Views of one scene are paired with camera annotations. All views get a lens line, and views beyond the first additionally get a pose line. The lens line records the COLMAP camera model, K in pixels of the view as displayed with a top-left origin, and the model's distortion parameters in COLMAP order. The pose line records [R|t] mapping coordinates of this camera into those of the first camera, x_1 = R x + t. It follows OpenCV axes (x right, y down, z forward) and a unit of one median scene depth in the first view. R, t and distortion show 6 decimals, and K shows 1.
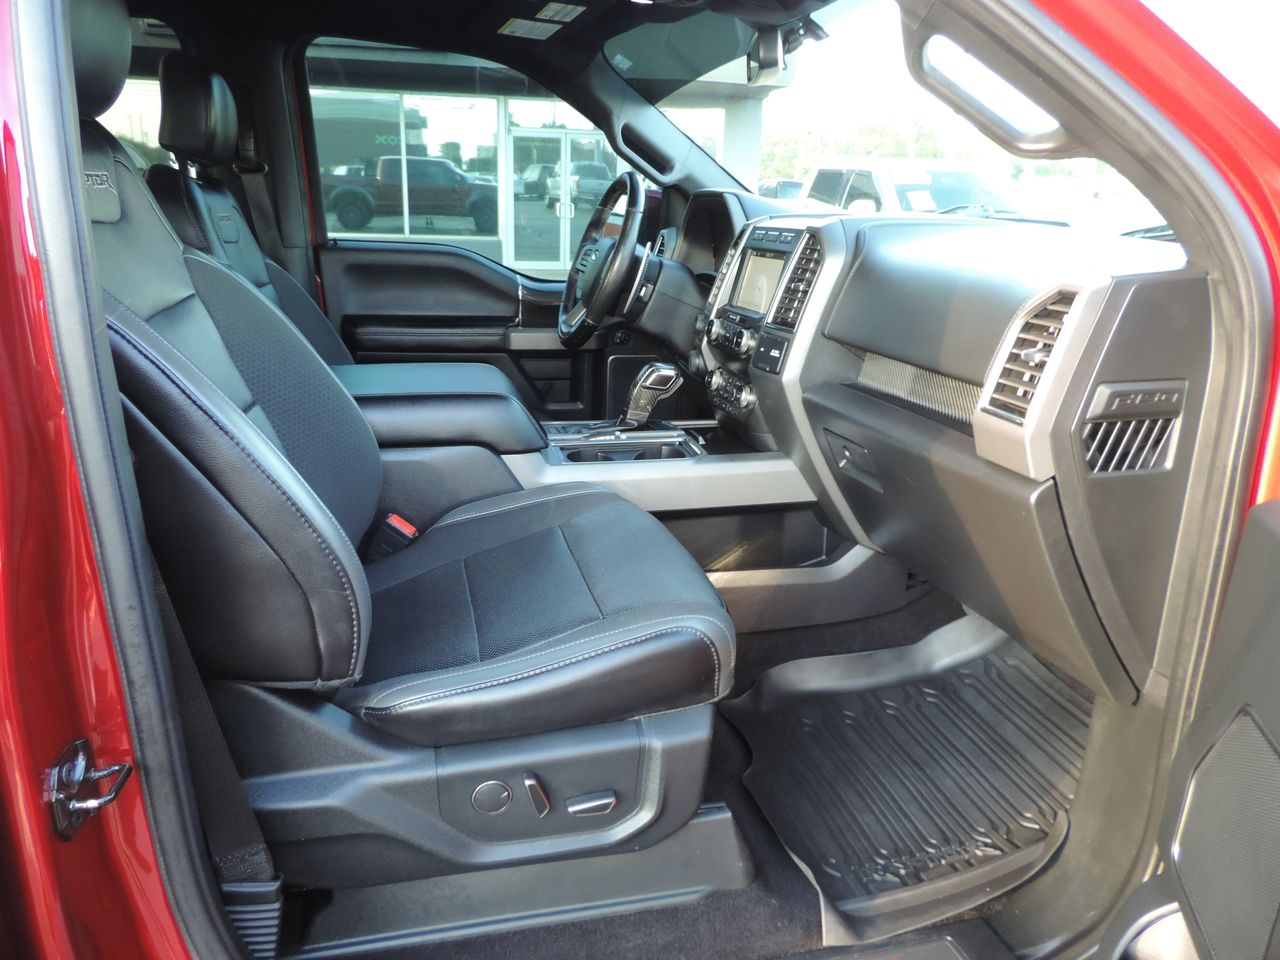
lens RADIAL K [[893.3, 0, 640.0], [0, 893.3, 480.0], [0, 0, 1]] dist [0.003008, -0.000113]
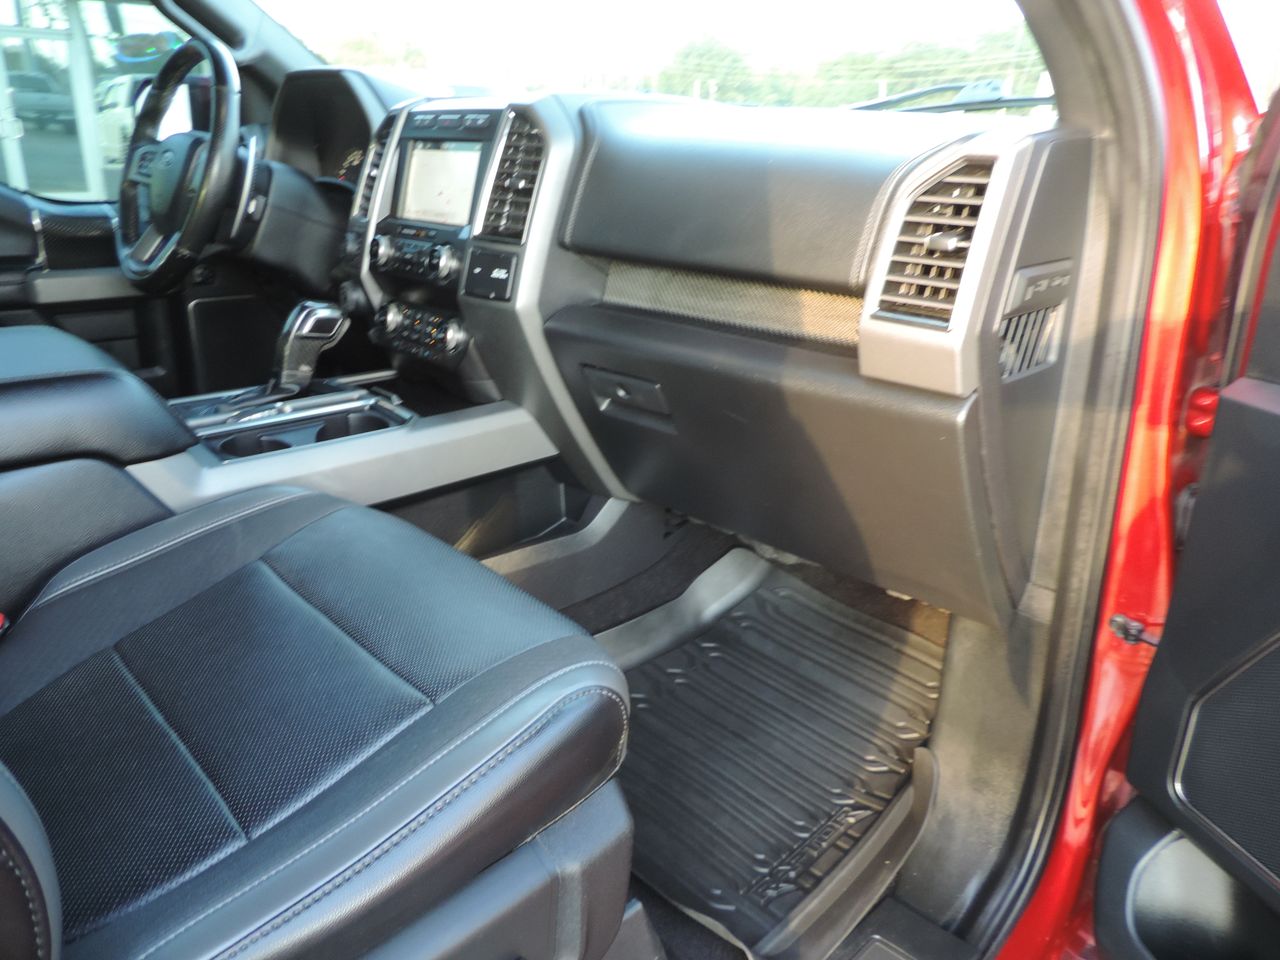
lens RADIAL K [[909.6, 0, 640.0], [0, 909.6, 480.0], [0, 0, 1]] dist [-0.004166, -0.006805]
pose [[0.872694, -0.175631, 0.455587, -0.122935], [0.141949, 0.984026, 0.107439, -0.033438], [-0.467179, -0.029092, 0.883684, 0.243539]]
